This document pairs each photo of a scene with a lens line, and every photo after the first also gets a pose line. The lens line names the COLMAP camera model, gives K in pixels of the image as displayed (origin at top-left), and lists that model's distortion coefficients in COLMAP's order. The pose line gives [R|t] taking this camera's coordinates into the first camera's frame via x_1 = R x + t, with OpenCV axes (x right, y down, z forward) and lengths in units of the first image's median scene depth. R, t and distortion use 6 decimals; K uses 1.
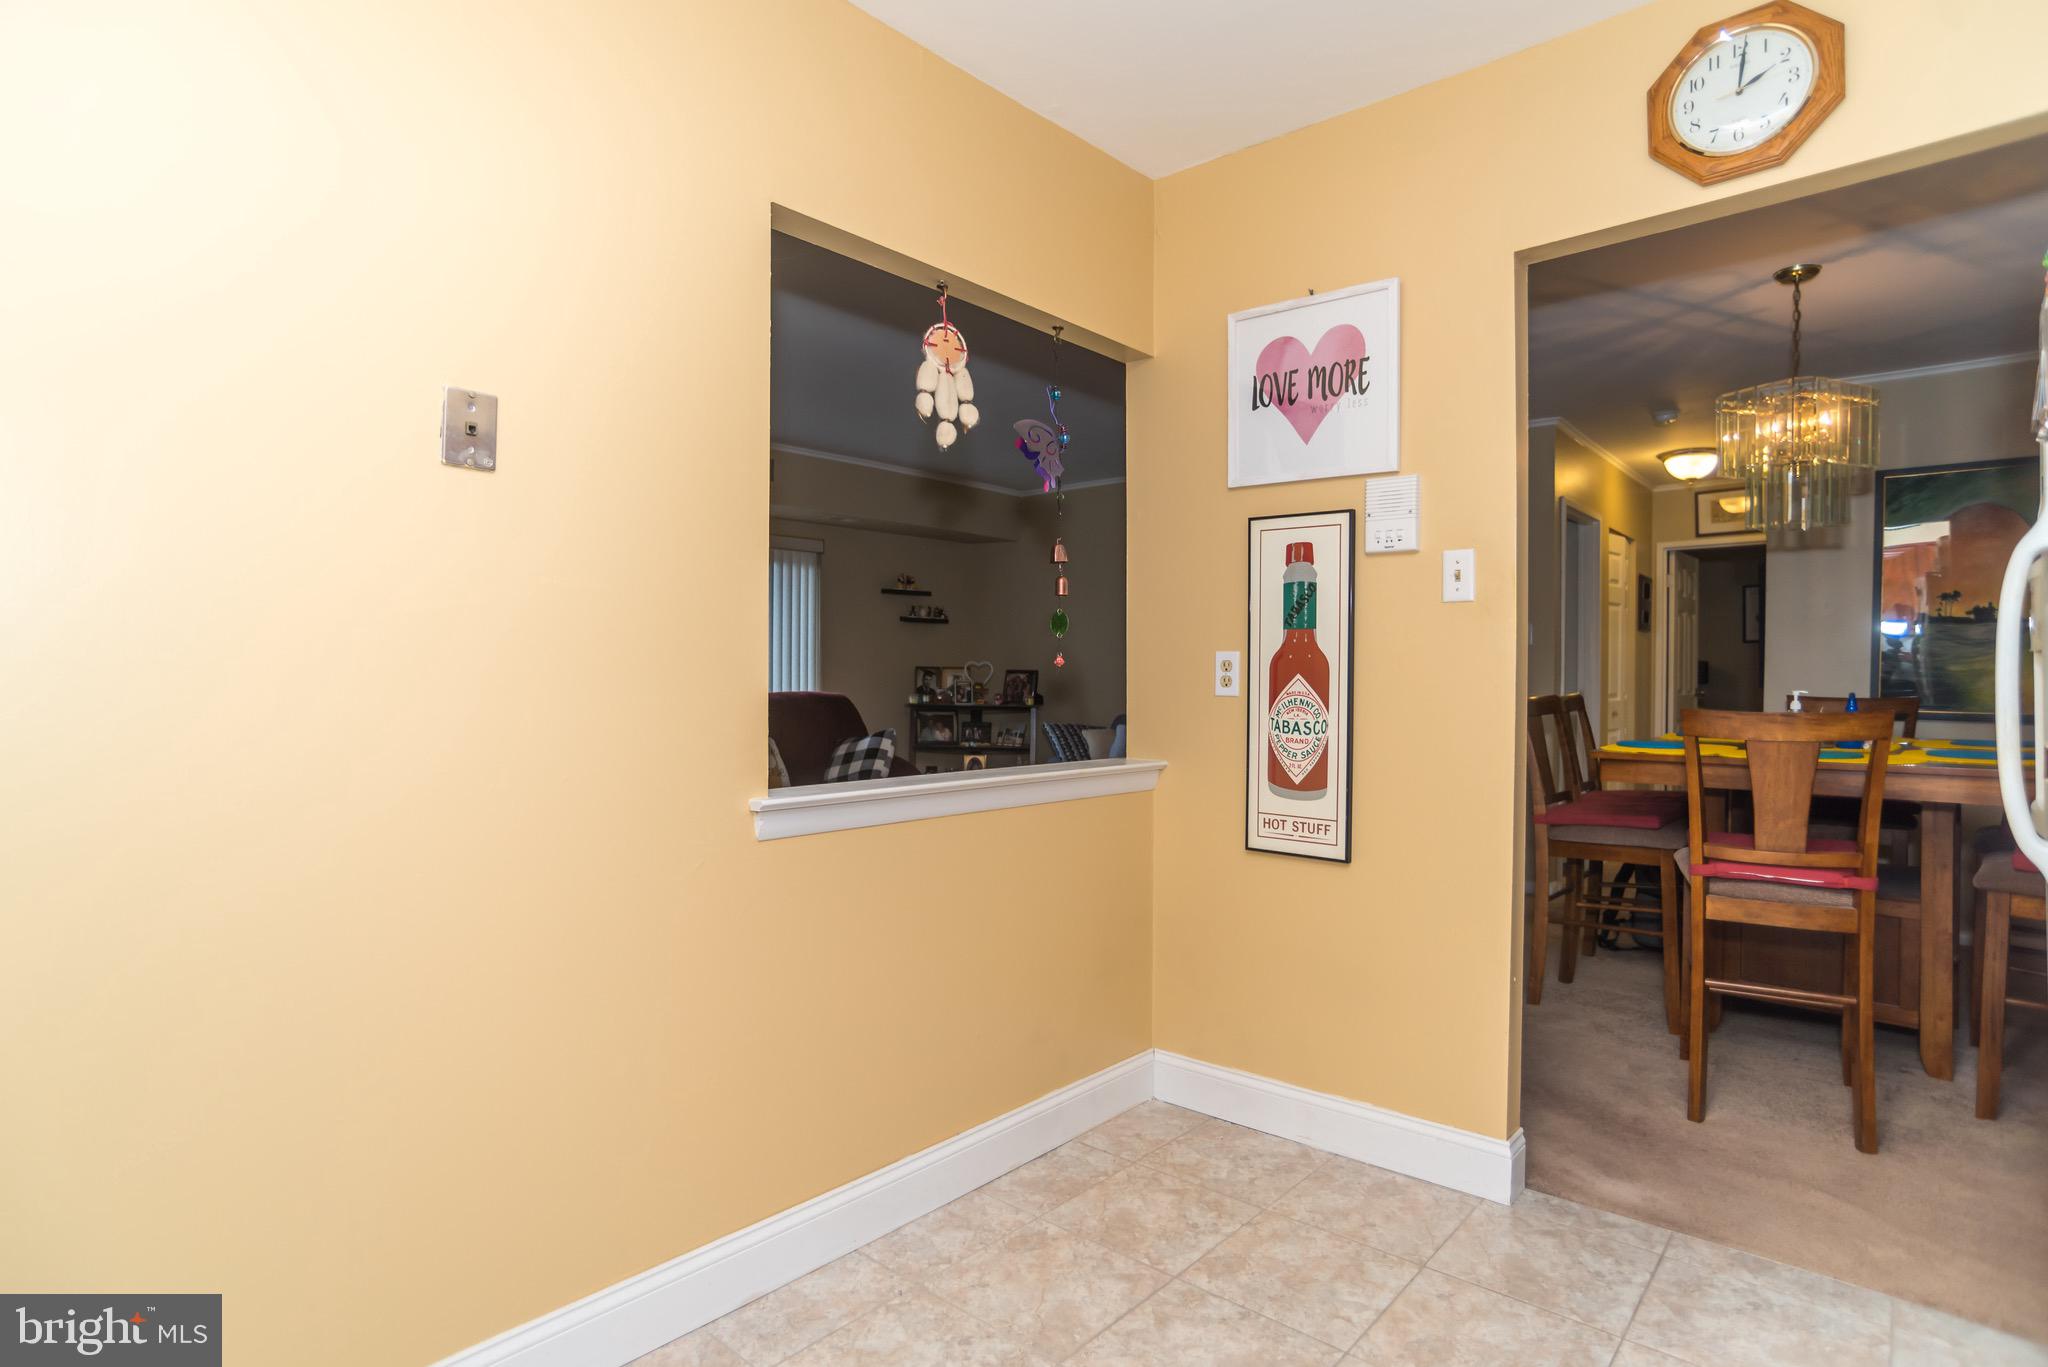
lens RADIAL K [[1055.4, 0, 1017.0], [0, 1055.4, 684.7], [0, 0, 1]] dist [-0.072011, 0.032336]
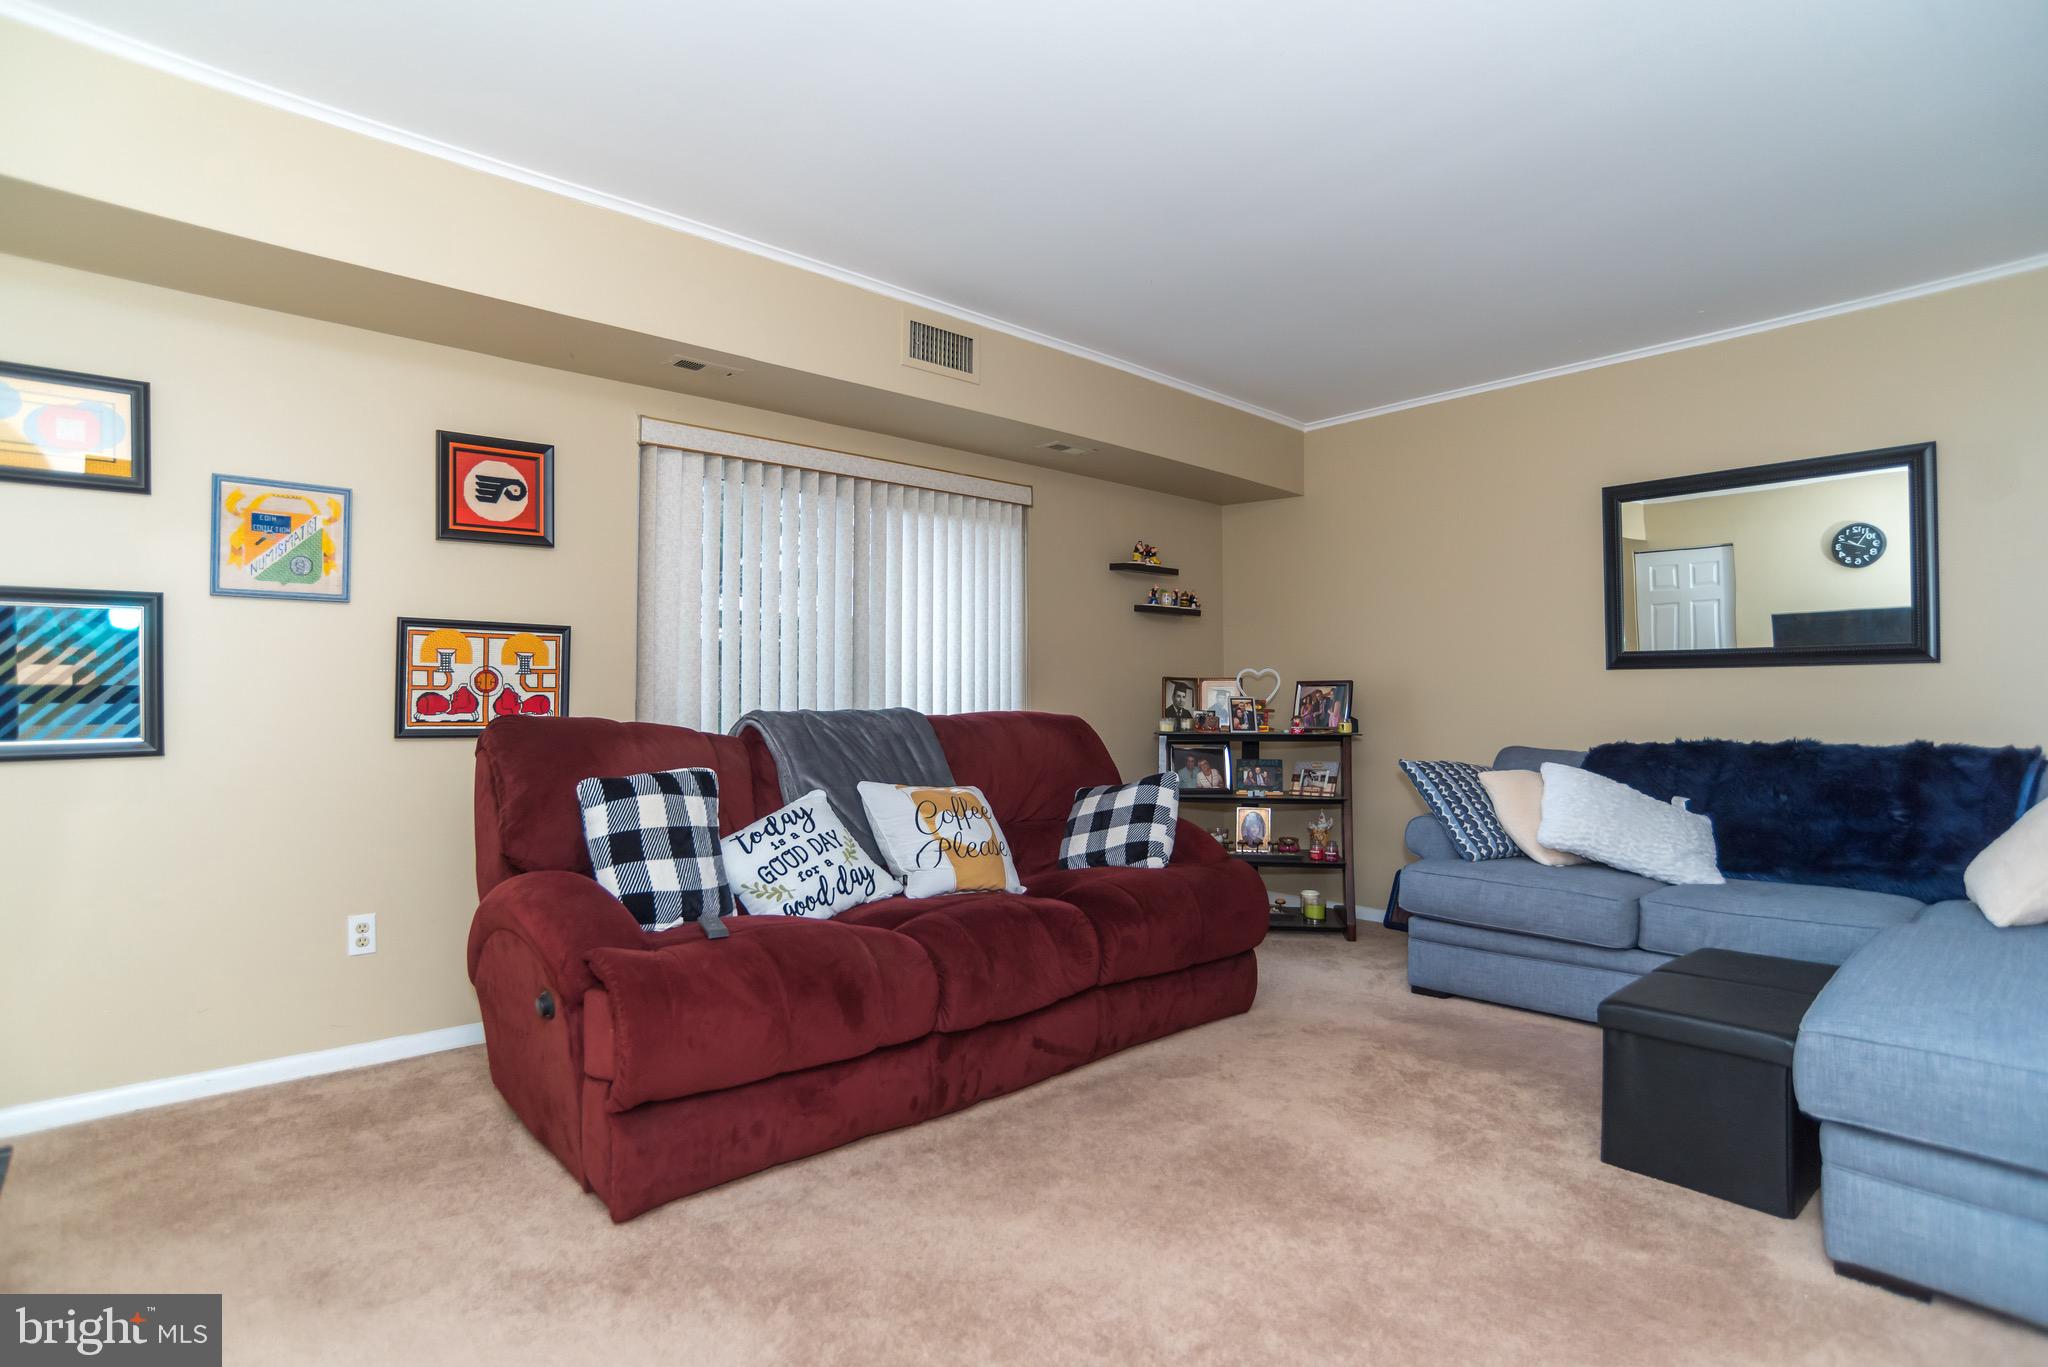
lens RADIAL K [[1055.4, 0, 1018.6], [0, 1055.4, 673.3], [0, 0, 1]] dist [-0.072011, 0.032336]
pose [[0.993898, -0.009908, -0.109854, -0.128266], [0.004972, 0.998969, -0.045124, 0.011719], [0.110188, 0.044303, 0.992923, 0.362336]]
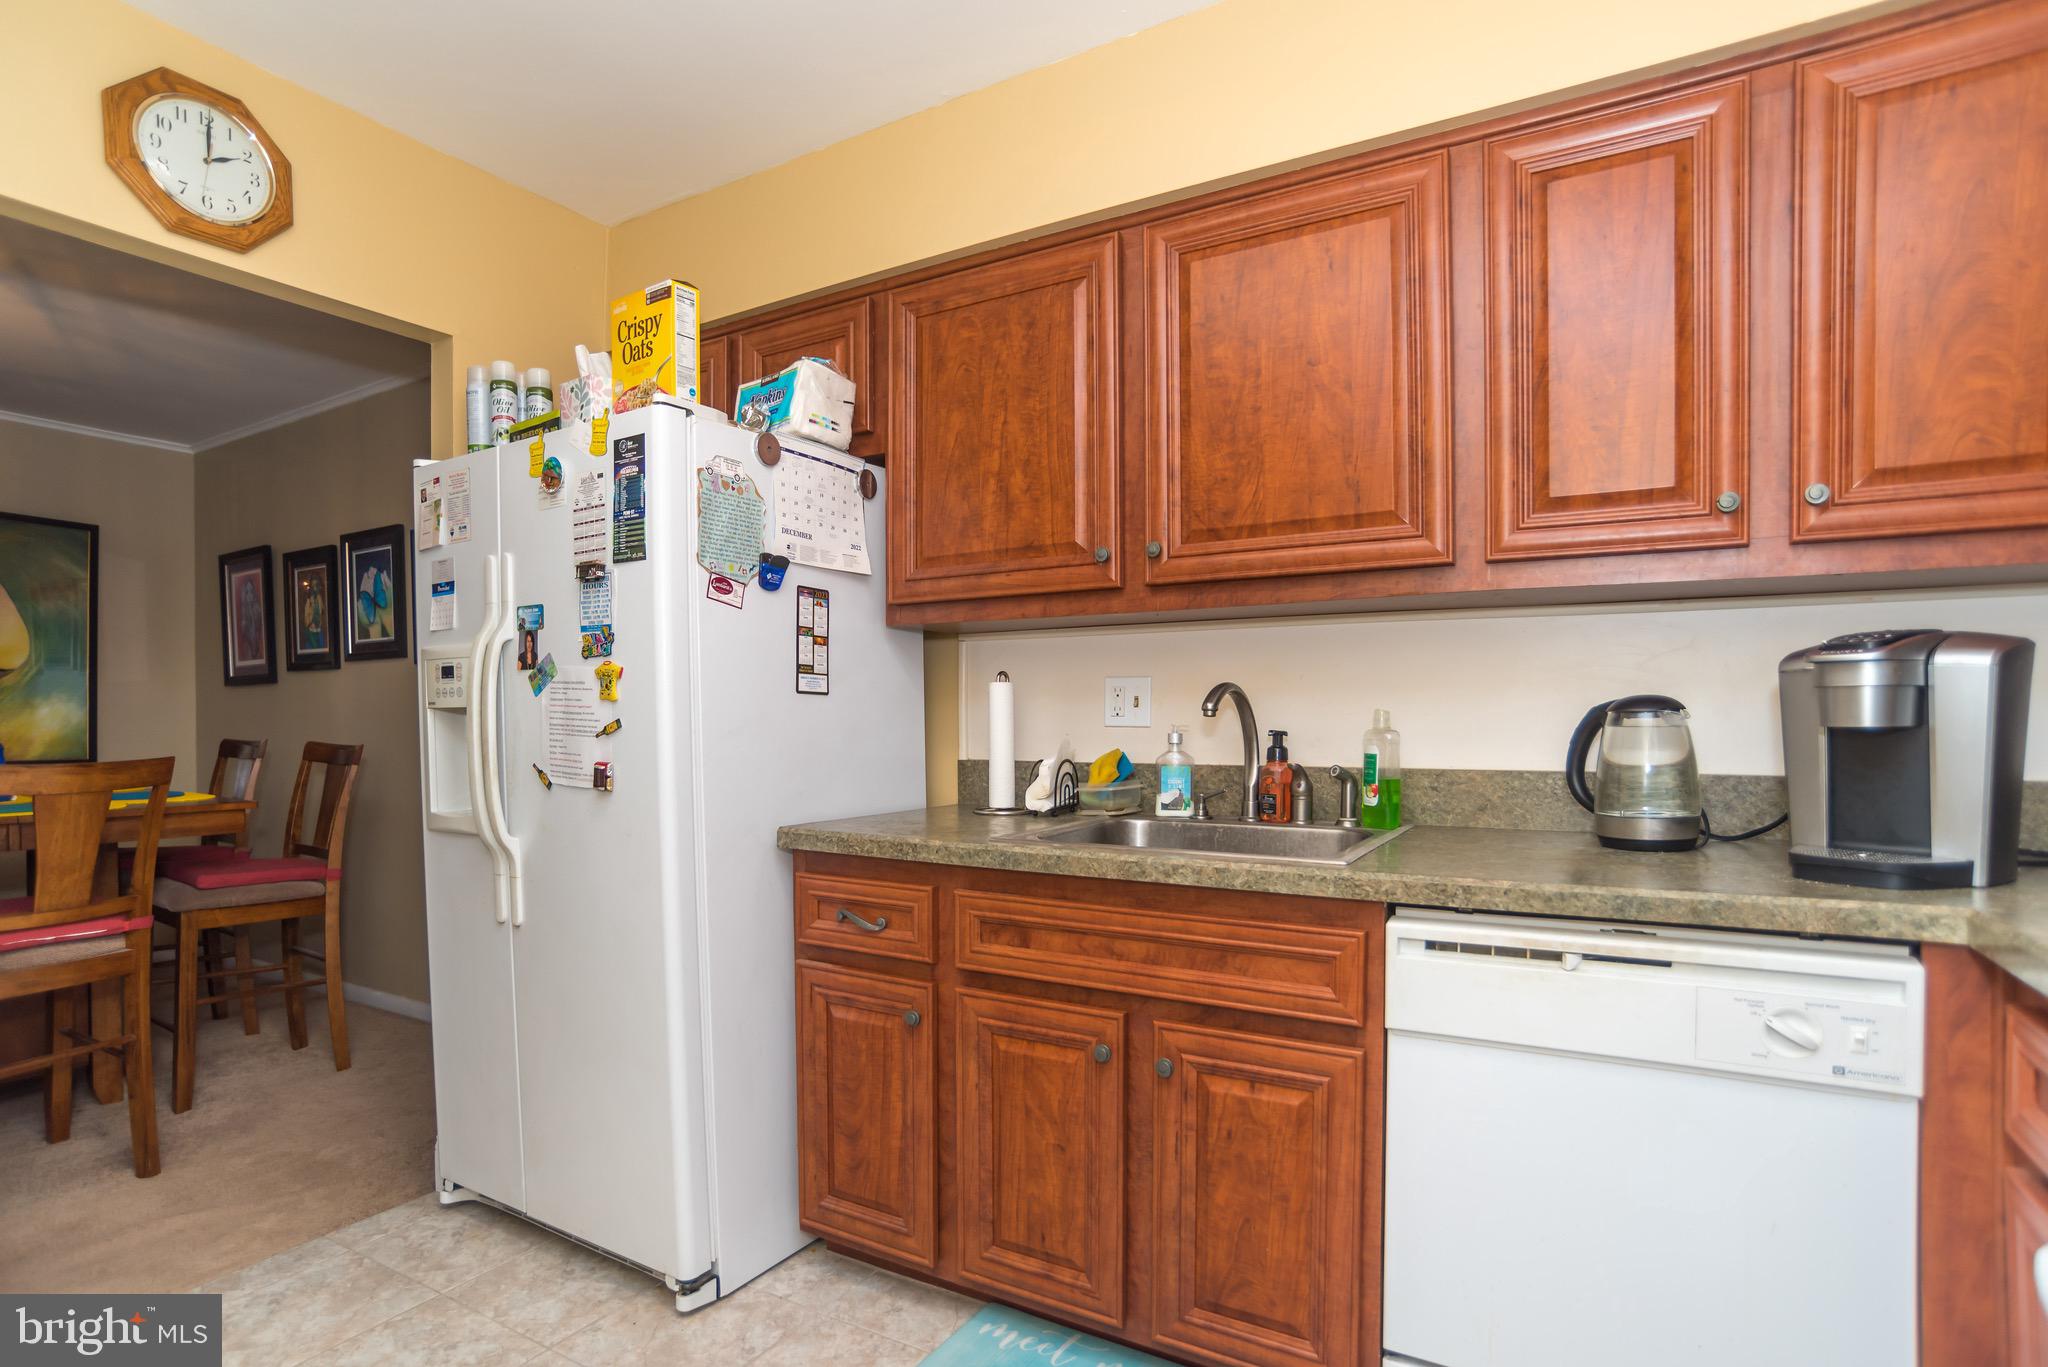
lens RADIAL K [[1055.4, 0, 1035.9], [0, 1055.4, 743.0], [0, 0, 1]] dist [-0.072011, 0.032336]
pose [[-0.200573, -0.021046, 0.979453, -0.136824], [0.009366, 0.999682, 0.023399, -0.002351], [-0.979634, 0.013867, -0.200312, 0.110897]]
